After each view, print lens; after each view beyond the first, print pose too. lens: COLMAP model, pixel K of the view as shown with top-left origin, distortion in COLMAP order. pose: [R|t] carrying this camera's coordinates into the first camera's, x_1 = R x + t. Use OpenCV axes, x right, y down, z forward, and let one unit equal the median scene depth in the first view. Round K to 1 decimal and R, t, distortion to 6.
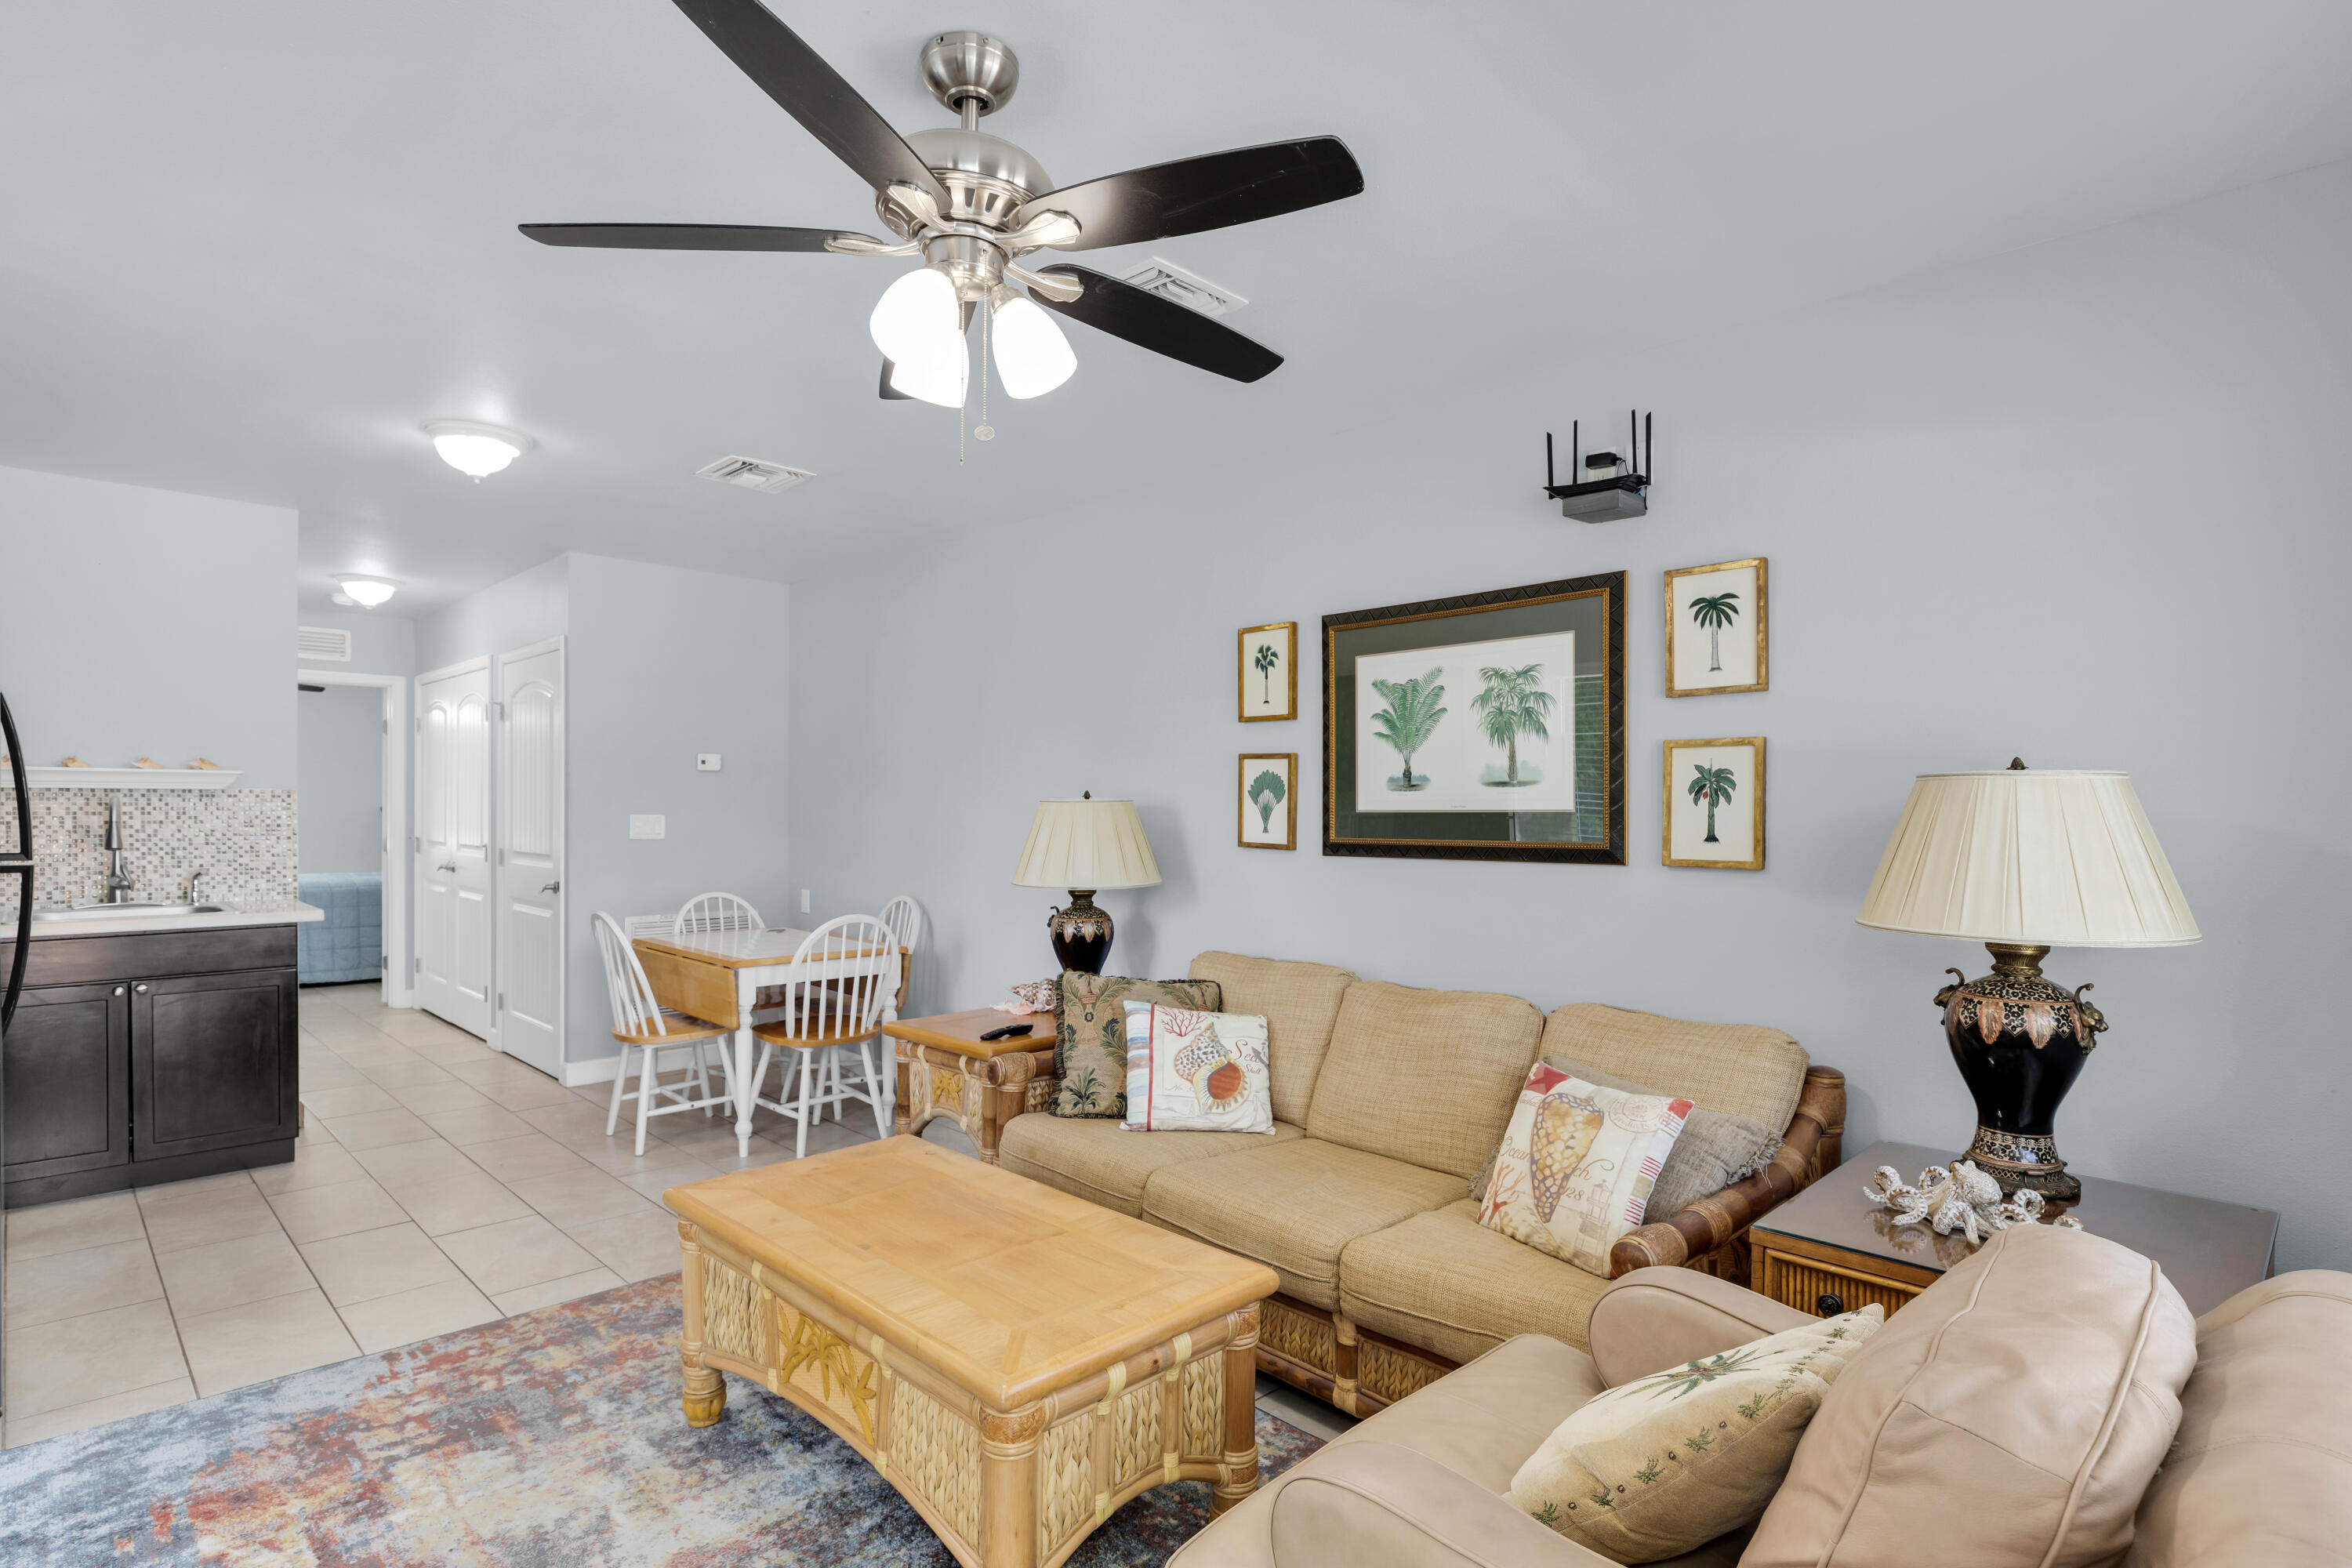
lens RADIAL K [[1165.2, 0, 1163.8], [0, 1165.2, 801.6], [0, 0, 1]] dist [0.001860, 0.001303]
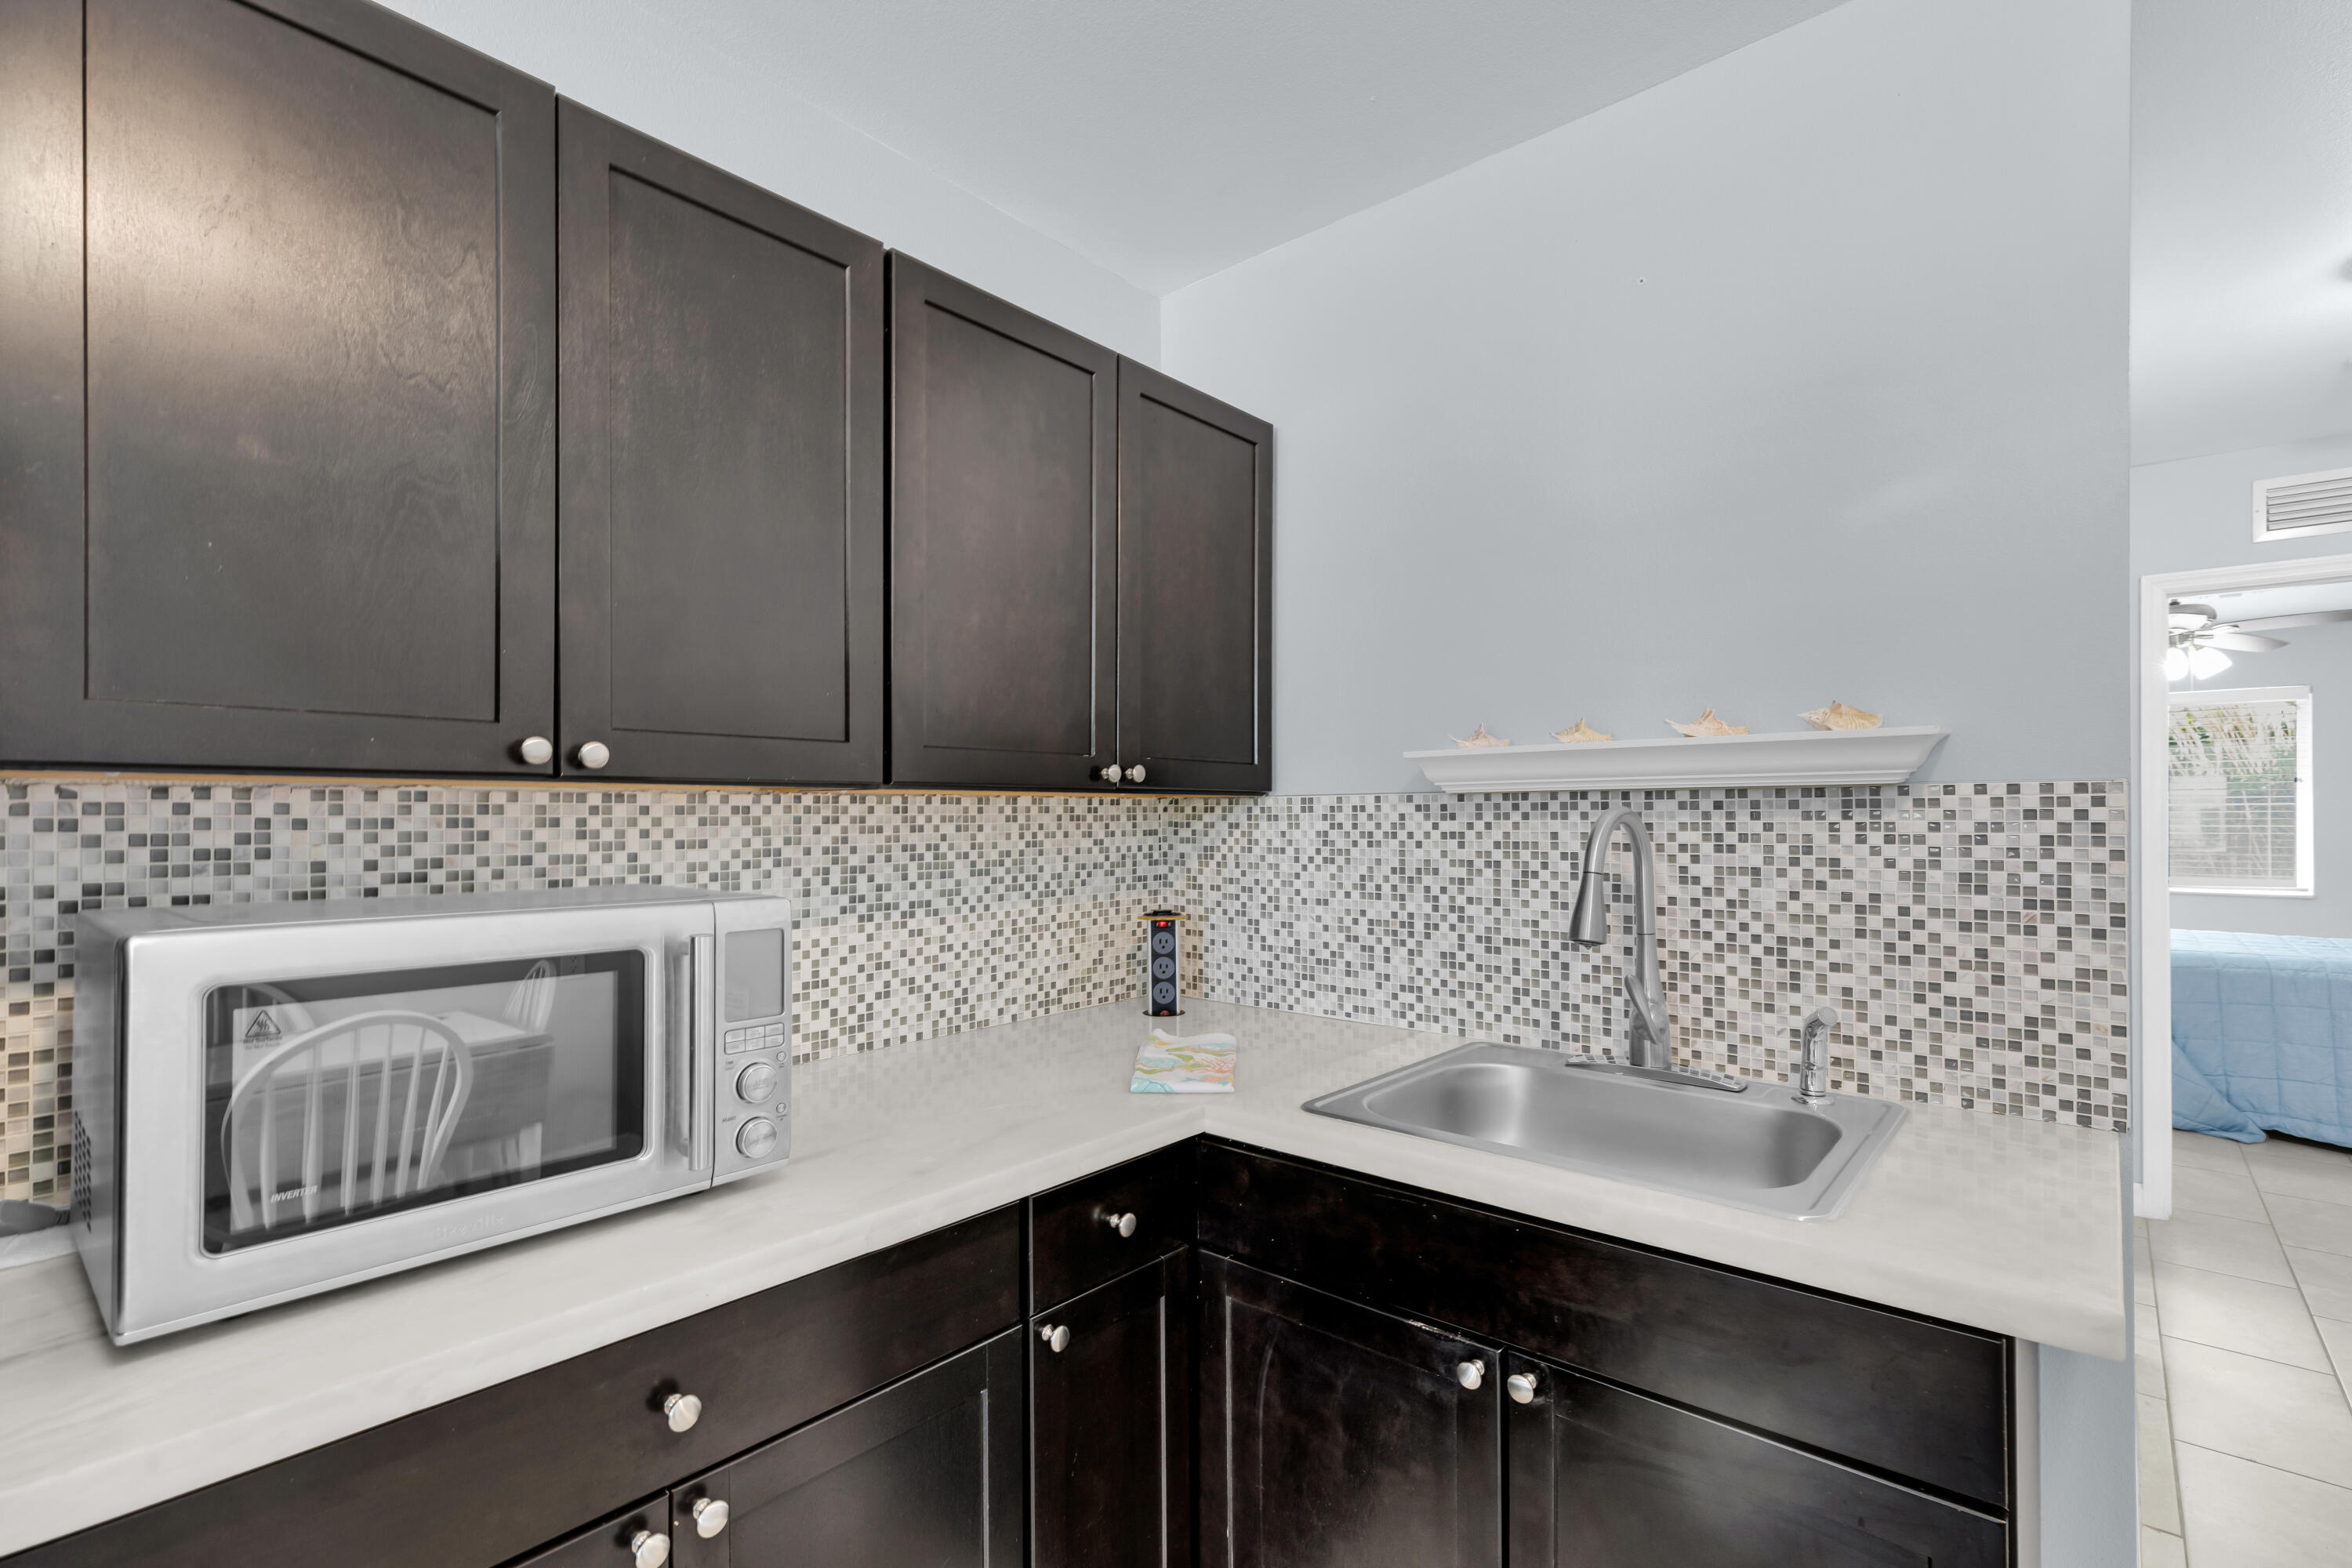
lens RADIAL K [[1078.4, 0, 1158.5], [0, 1078.4, 823.6], [0, 0, 1]] dist [0.008503, -0.001583]
pose [[0.085169, -0.003769, -0.996359, -0.795112], [0.004128, 0.999986, -0.003430, 0.002531], [0.996358, -0.003821, 0.085184, 1.197596]]
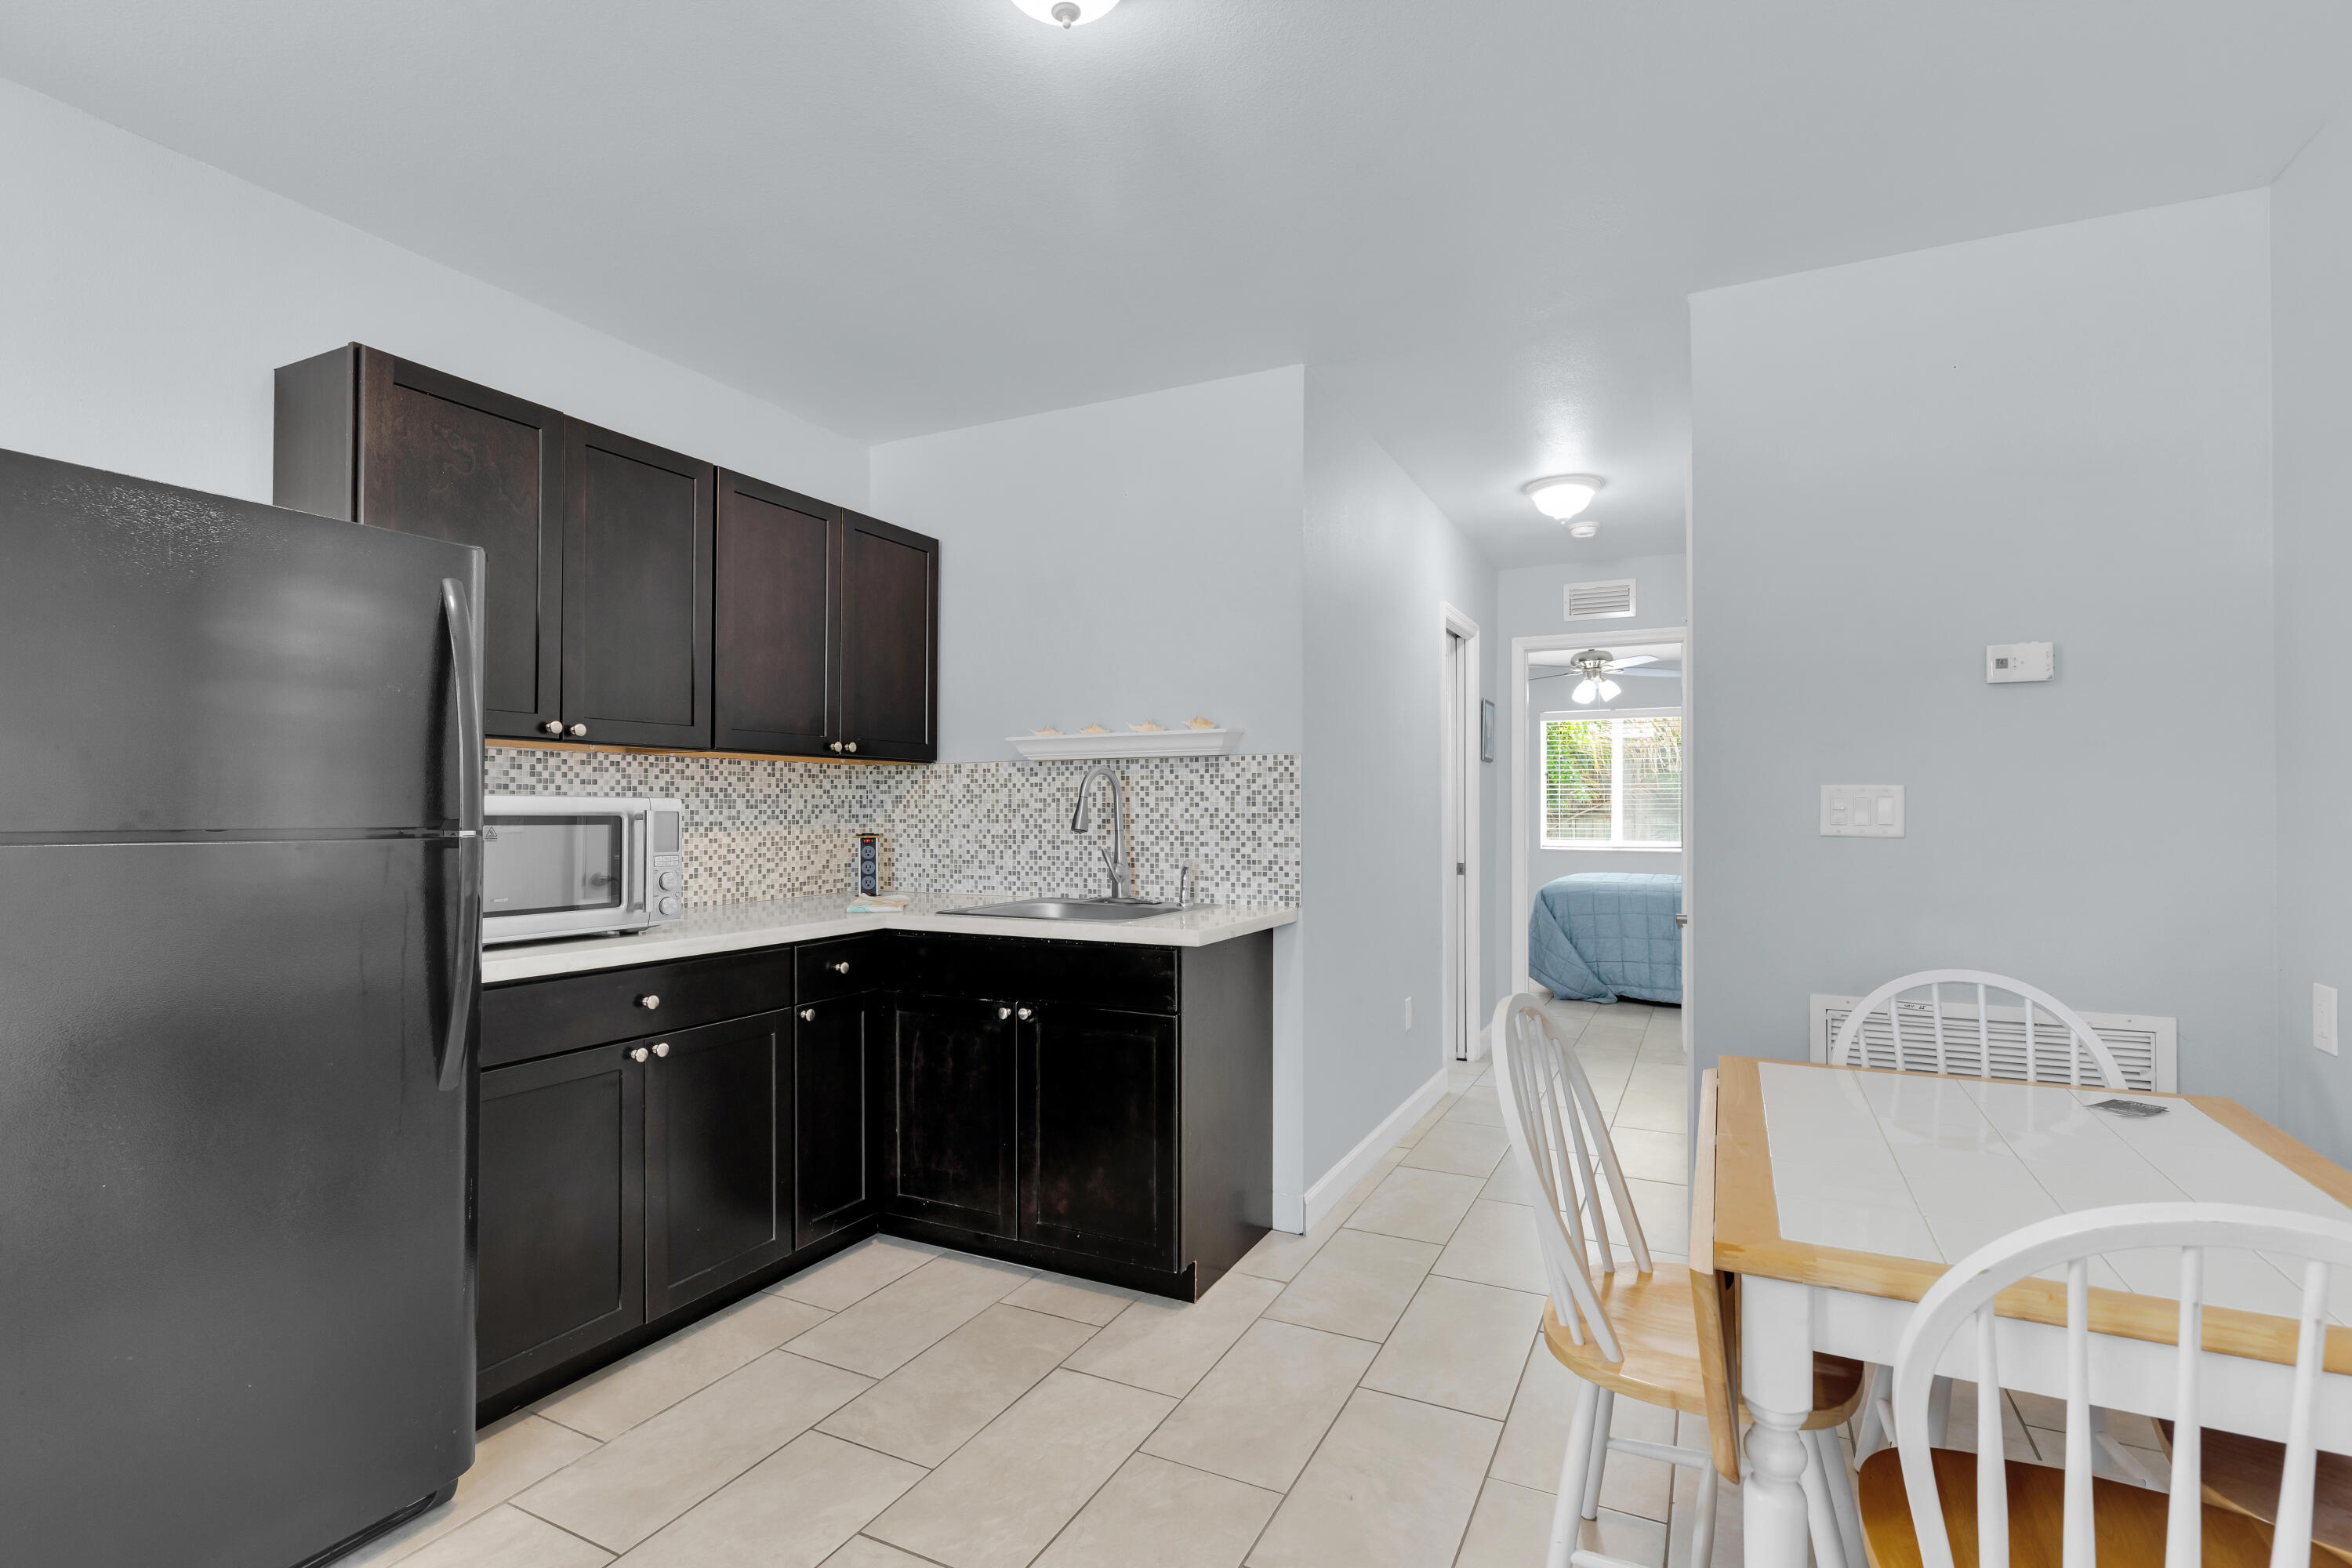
lens RADIAL K [[1116.5, 0, 1178.7], [0, 1116.5, 794.3], [0, 0, 1]] dist [-0.002552, 0.002004]
pose [[0.339203, -0.024066, -0.940405, -0.213992], [0.006317, 0.999708, -0.023305, 0.050170], [0.940692, 0.001964, 0.339256, 1.165228]]
